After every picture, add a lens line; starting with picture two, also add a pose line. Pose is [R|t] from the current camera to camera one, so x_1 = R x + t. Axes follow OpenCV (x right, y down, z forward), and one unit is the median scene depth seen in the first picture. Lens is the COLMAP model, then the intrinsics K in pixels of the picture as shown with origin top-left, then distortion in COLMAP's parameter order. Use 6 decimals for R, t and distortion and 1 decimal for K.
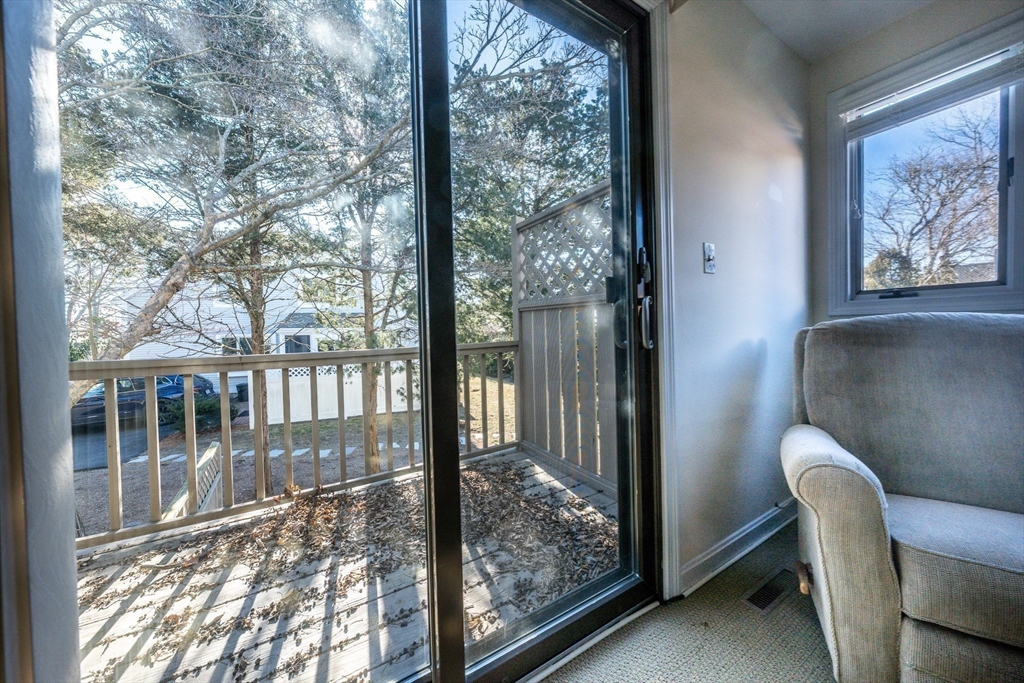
lens RADIAL K [[356.8, 0, 503.7], [0, 356.8, 335.1], [0, 0, 1]] dist [-0.001518, -0.000043]
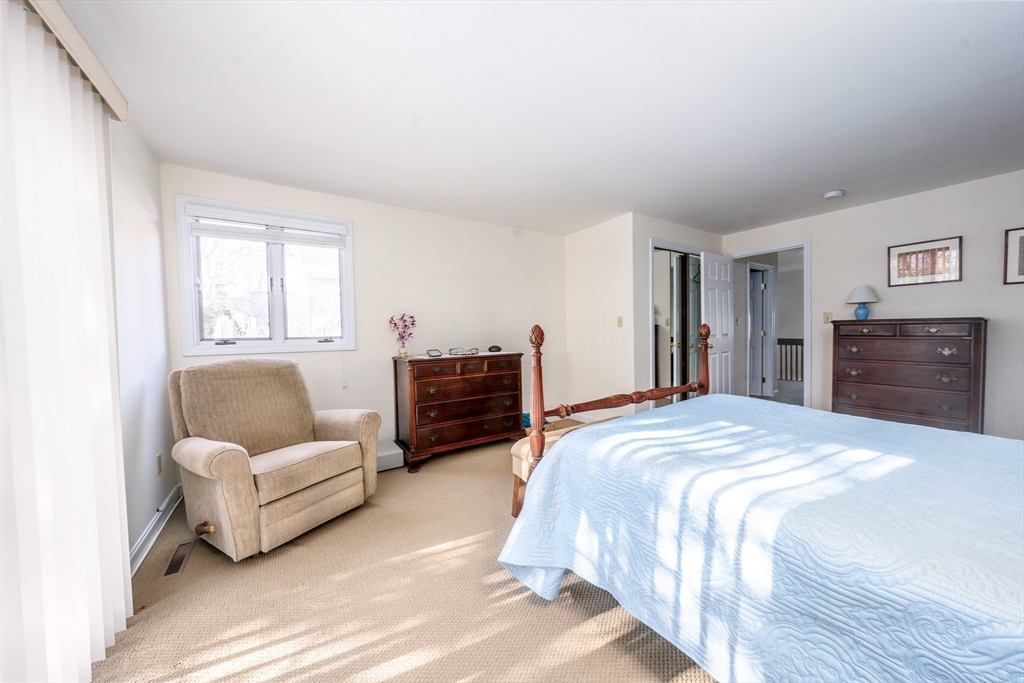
lens RADIAL K [[356.8, 0, 503.7], [0, 356.8, 335.1], [0, 0, 1]] dist [-0.001518, -0.000043]
pose [[-0.002939, -0.001302, 0.999995, -0.978875], [0.041652, 0.999131, 0.001423, -0.188409], [-0.999128, 0.041656, -0.002883, -0.486777]]
